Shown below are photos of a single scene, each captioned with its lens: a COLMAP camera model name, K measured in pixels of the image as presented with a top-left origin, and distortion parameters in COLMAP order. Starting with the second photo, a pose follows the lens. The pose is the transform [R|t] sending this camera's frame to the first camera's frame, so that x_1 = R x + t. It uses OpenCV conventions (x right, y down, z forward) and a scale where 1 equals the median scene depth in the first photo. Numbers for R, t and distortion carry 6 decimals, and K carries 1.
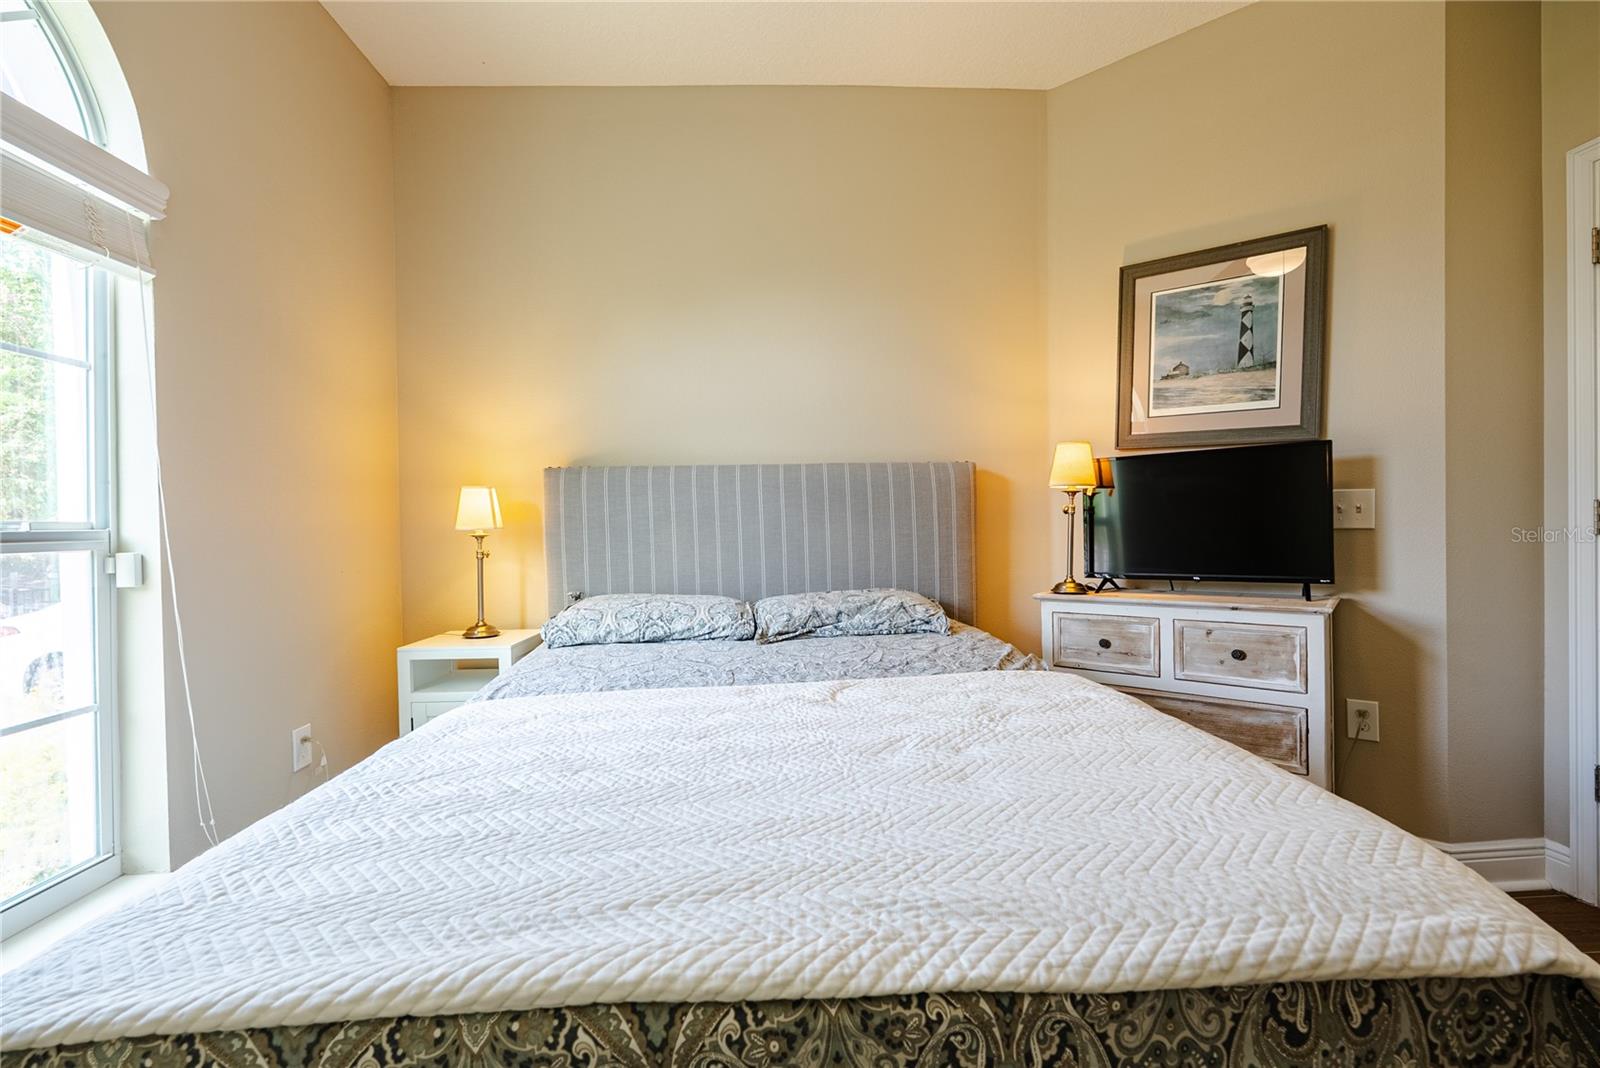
lens RADIAL K [[704.1, 0, 801.7], [0, 704.1, 534.9], [0, 0, 1]] dist [-0.002105, 0.000213]
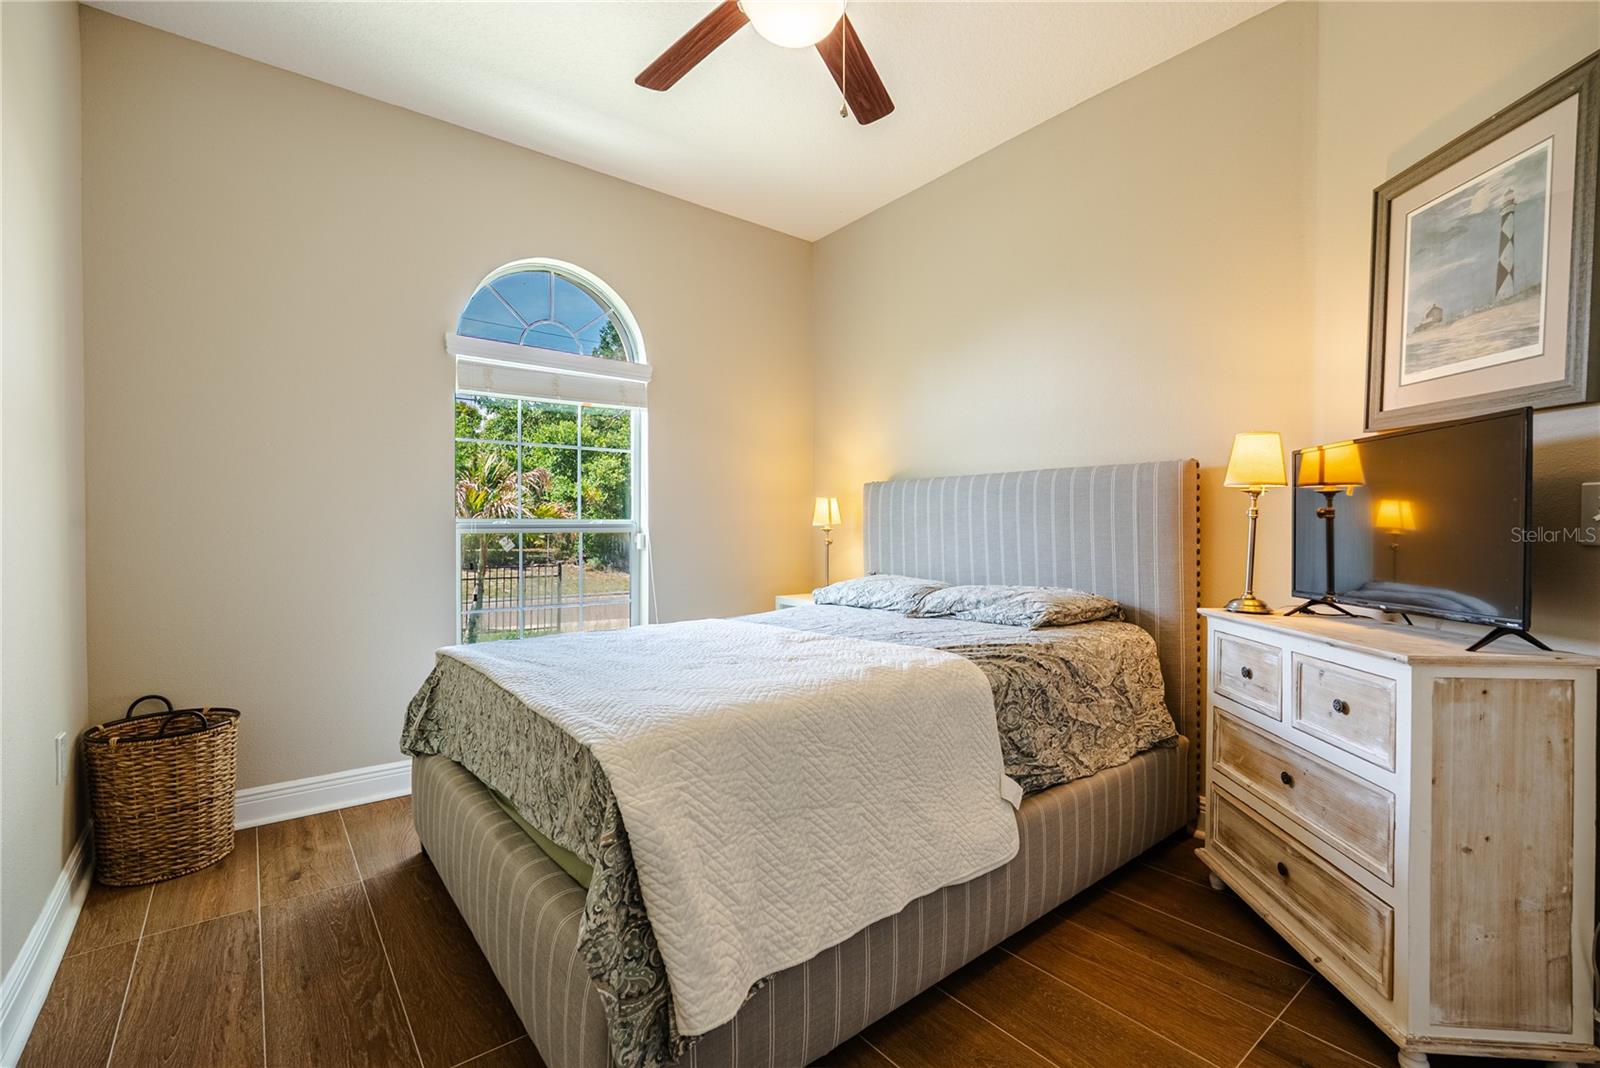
lens RADIAL K [[704.1, 0, 801.7], [0, 704.1, 534.9], [0, 0, 1]] dist [-0.002105, 0.000213]
pose [[0.584528, 0.026642, -0.810936, 0.771632], [-0.023042, 0.999603, 0.016232, -0.011151], [0.811046, 0.009197, 0.584910, 0.075664]]
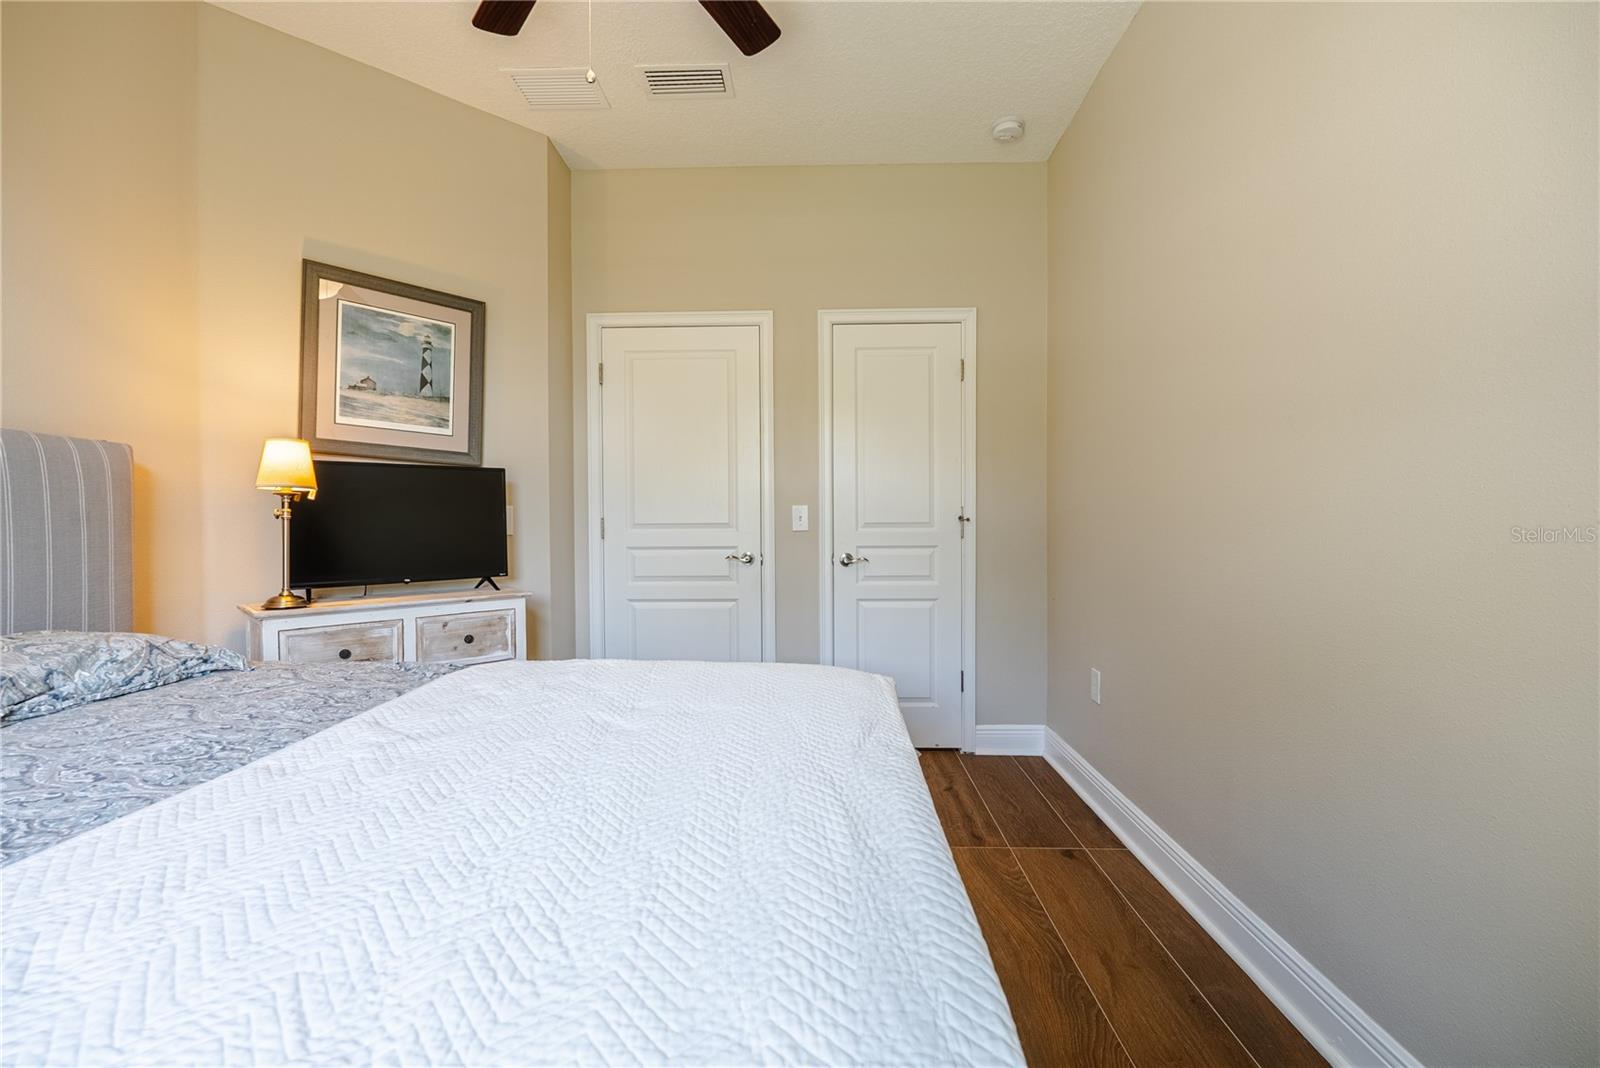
lens RADIAL K [[704.1, 0, 801.7], [0, 704.1, 534.9], [0, 0, 1]] dist [-0.002105, 0.000213]
pose [[0.087390, 0.000971, 0.996174, -0.461857], [0.016458, 0.999862, -0.002418, 0.003317], [-0.996038, 0.016607, 0.087362, 0.279772]]
